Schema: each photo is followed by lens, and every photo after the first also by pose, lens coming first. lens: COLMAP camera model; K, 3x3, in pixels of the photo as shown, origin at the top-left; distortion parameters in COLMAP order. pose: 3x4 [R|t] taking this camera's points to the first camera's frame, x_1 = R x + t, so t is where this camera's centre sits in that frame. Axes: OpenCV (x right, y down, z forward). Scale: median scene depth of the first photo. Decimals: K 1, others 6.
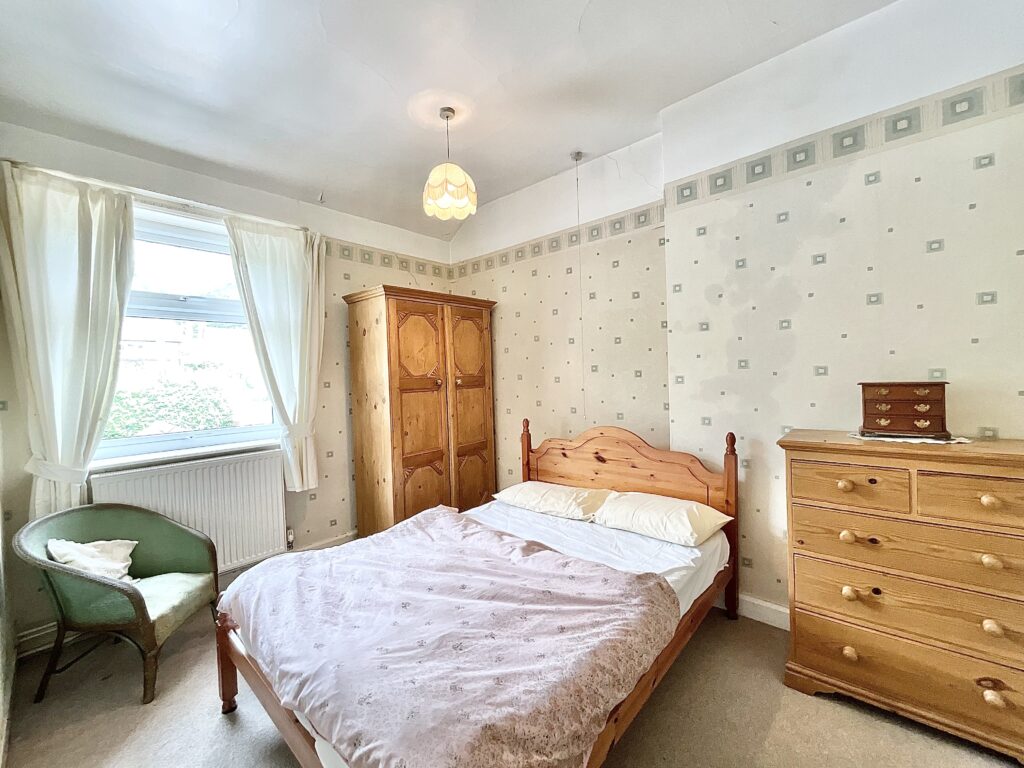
lens RADIAL K [[422.7, 0, 510.9], [0, 422.7, 380.2], [0, 0, 1]] dist [-0.002847, -0.000917]
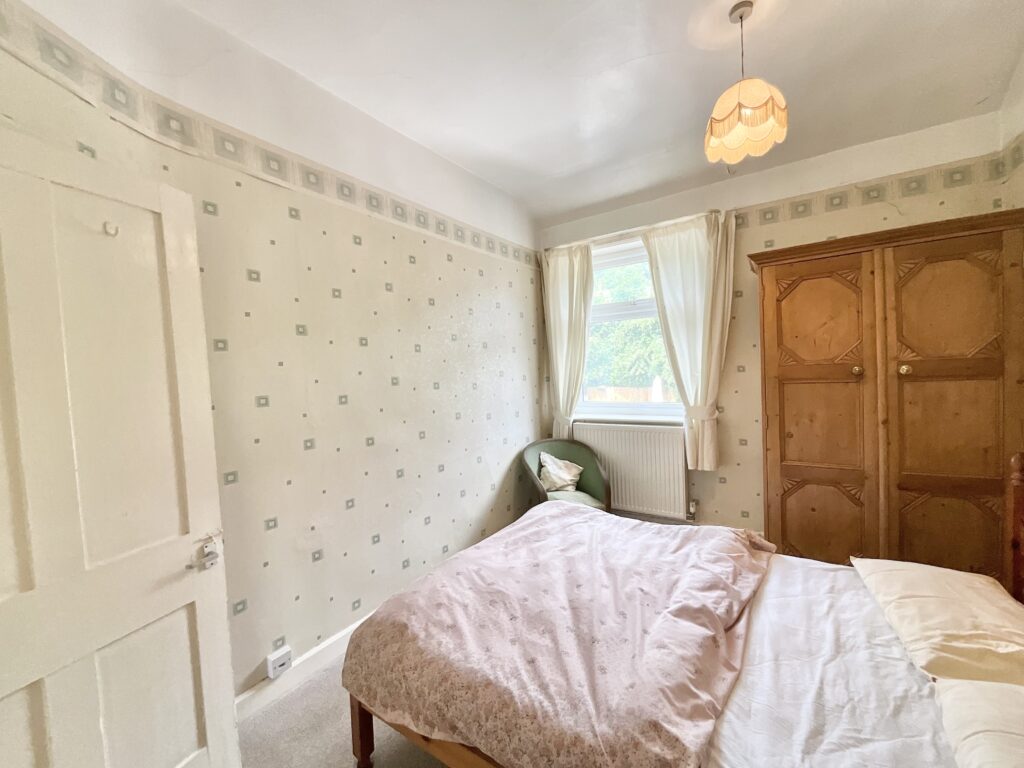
lens RADIAL K [[422.7, 0, 511.9], [0, 422.7, 385.0], [0, 0, 1]] dist [-0.002847, -0.000917]
pose [[0.121272, 0.070714, -0.990097, 0.586349], [0.031324, 0.996690, 0.075022, -0.053839], [0.992125, -0.040112, 0.118656, 0.511503]]
